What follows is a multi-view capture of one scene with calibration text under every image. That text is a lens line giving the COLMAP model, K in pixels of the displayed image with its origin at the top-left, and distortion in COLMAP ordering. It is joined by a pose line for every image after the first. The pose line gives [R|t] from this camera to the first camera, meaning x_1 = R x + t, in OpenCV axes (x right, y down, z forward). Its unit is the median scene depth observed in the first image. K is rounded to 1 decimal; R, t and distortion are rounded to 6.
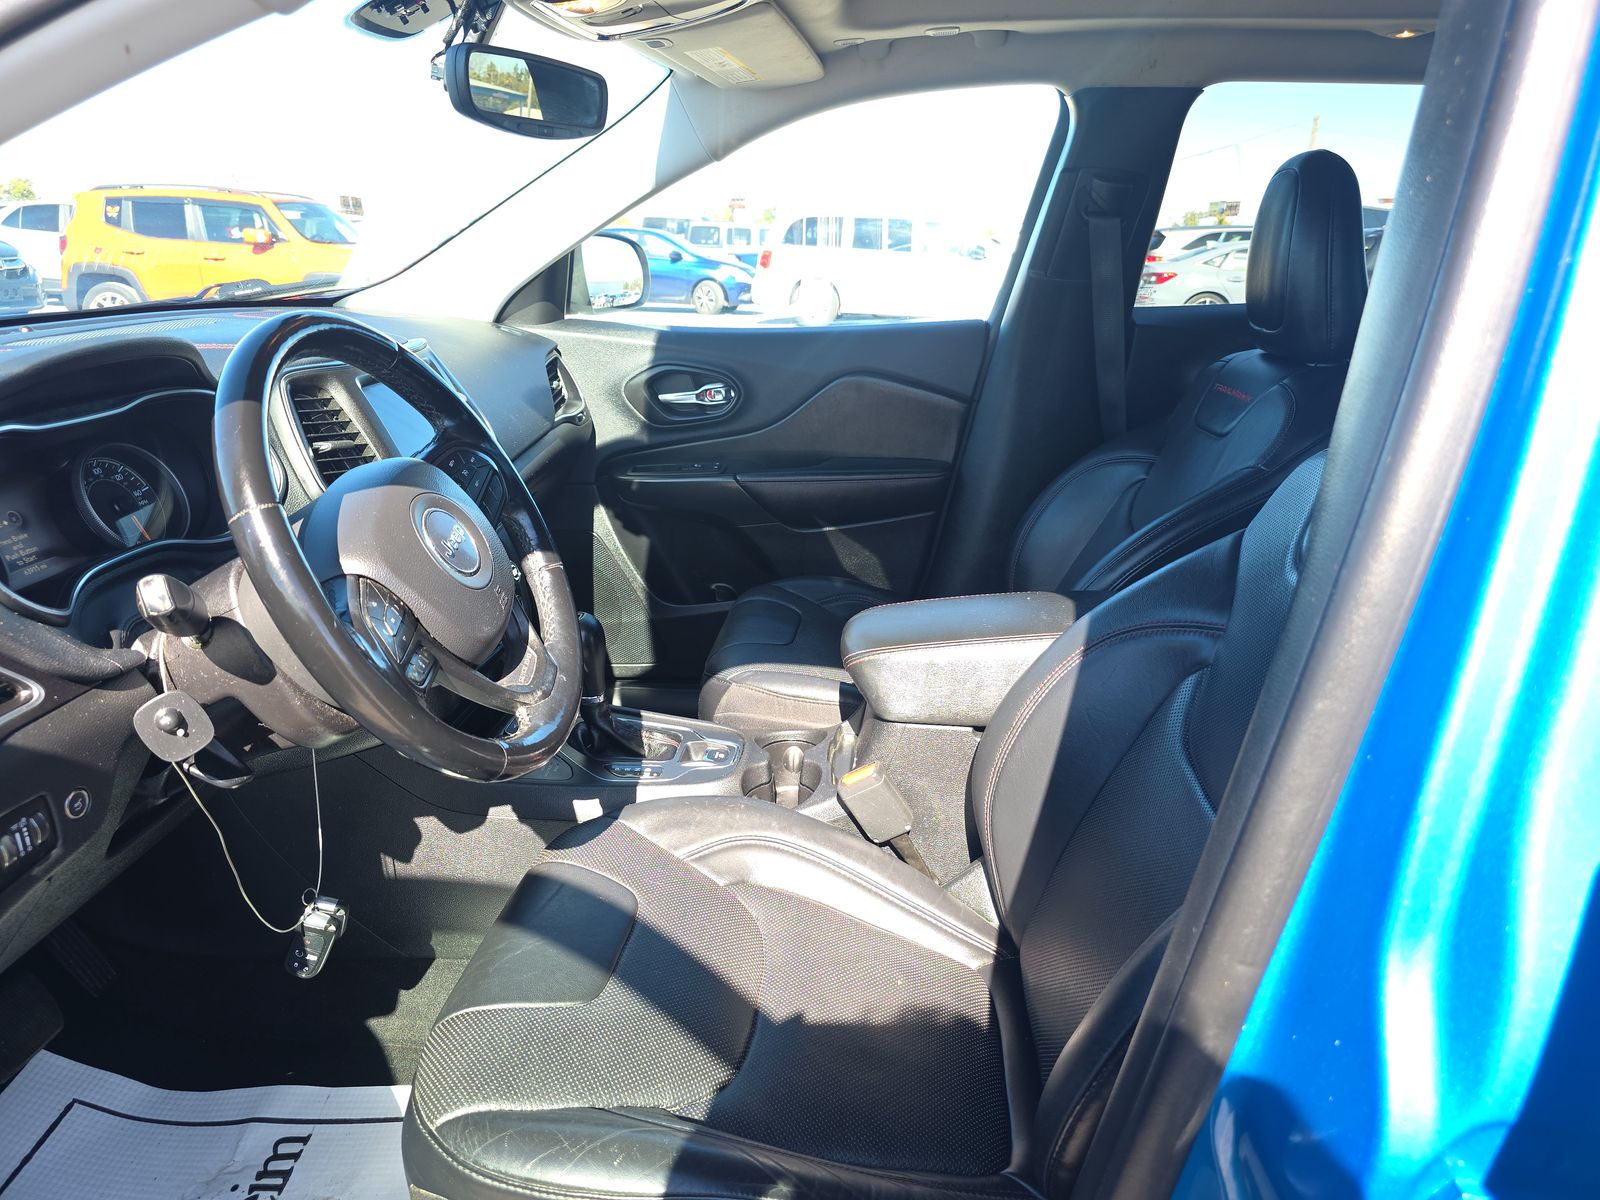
lens RADIAL K [[1083.8, 0, 801.4], [0, 1083.8, 602.4], [0, 0, 1]] dist [0.019784, -0.021246]
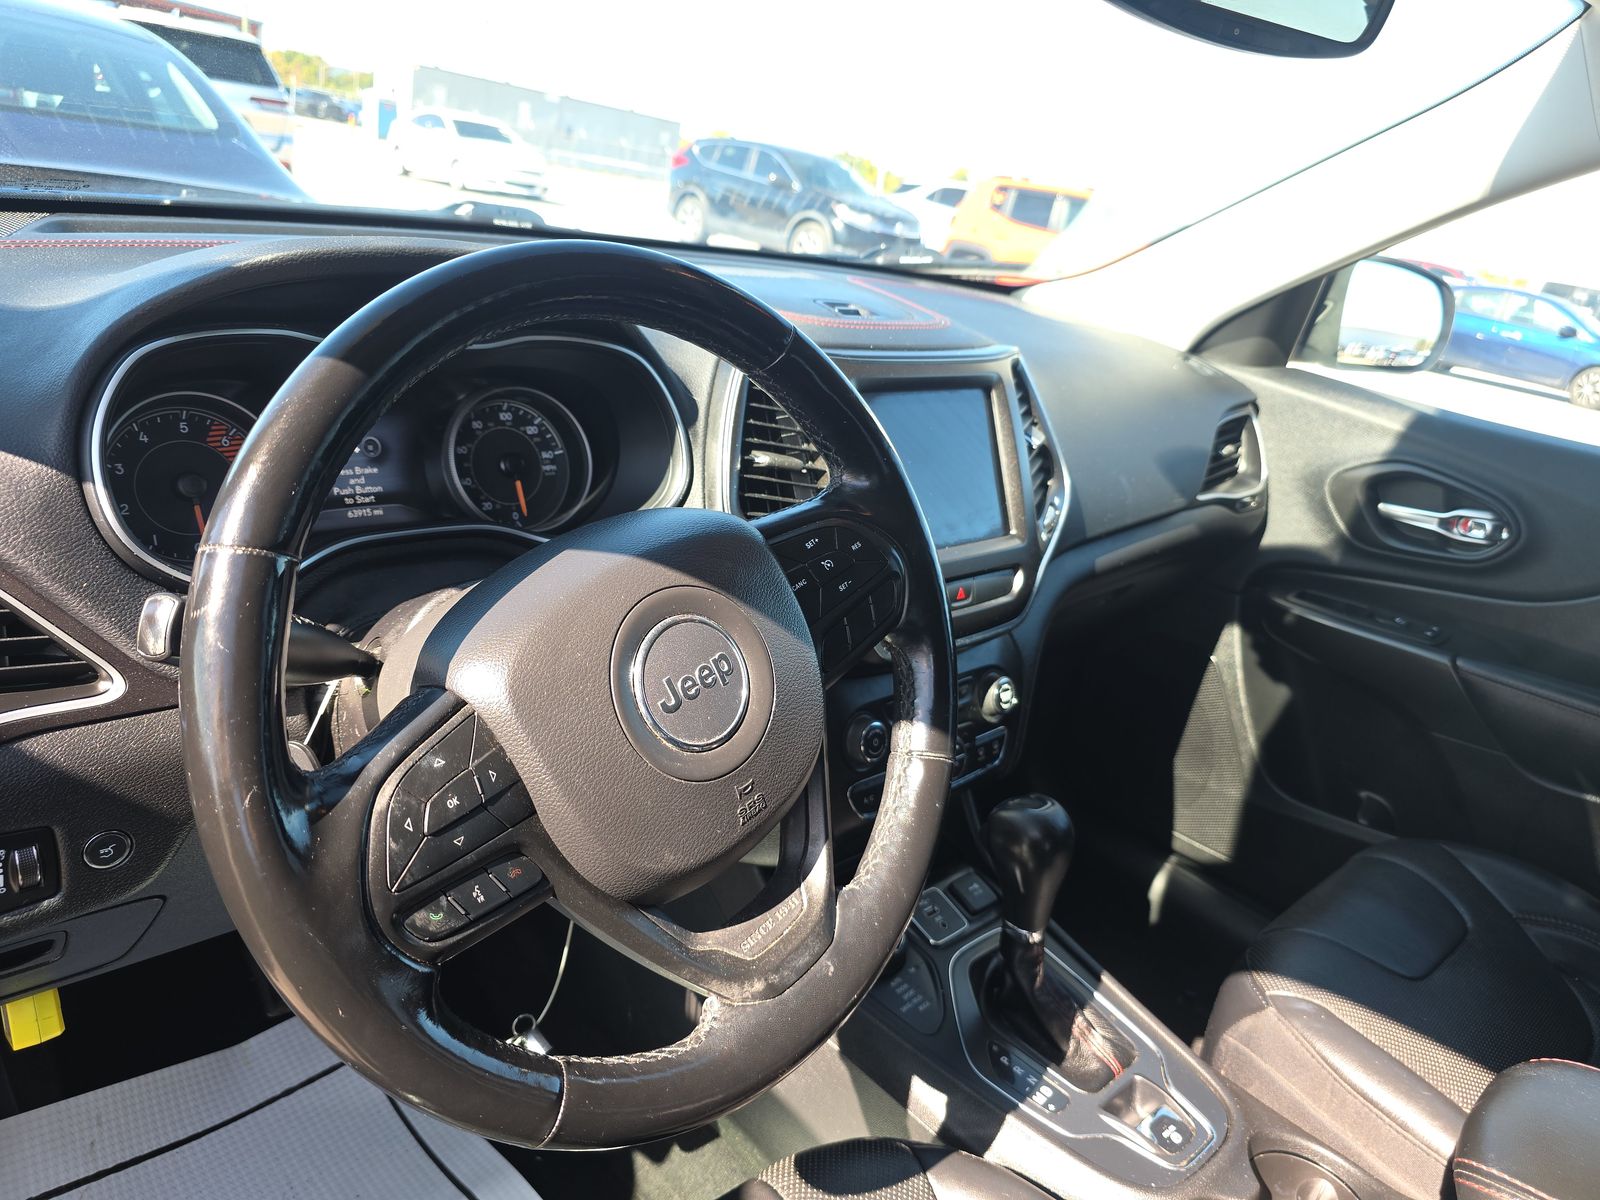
lens RADIAL K [[1083.8, 0, 802.3], [0, 1083.8, 593.6], [0, 0, 1]] dist [0.019784, -0.021246]
pose [[0.741040, 0.330018, -0.584763, 0.015122], [-0.344650, 0.934353, 0.090555, -0.077793], [0.576260, 0.134434, 0.806134, 0.263989]]
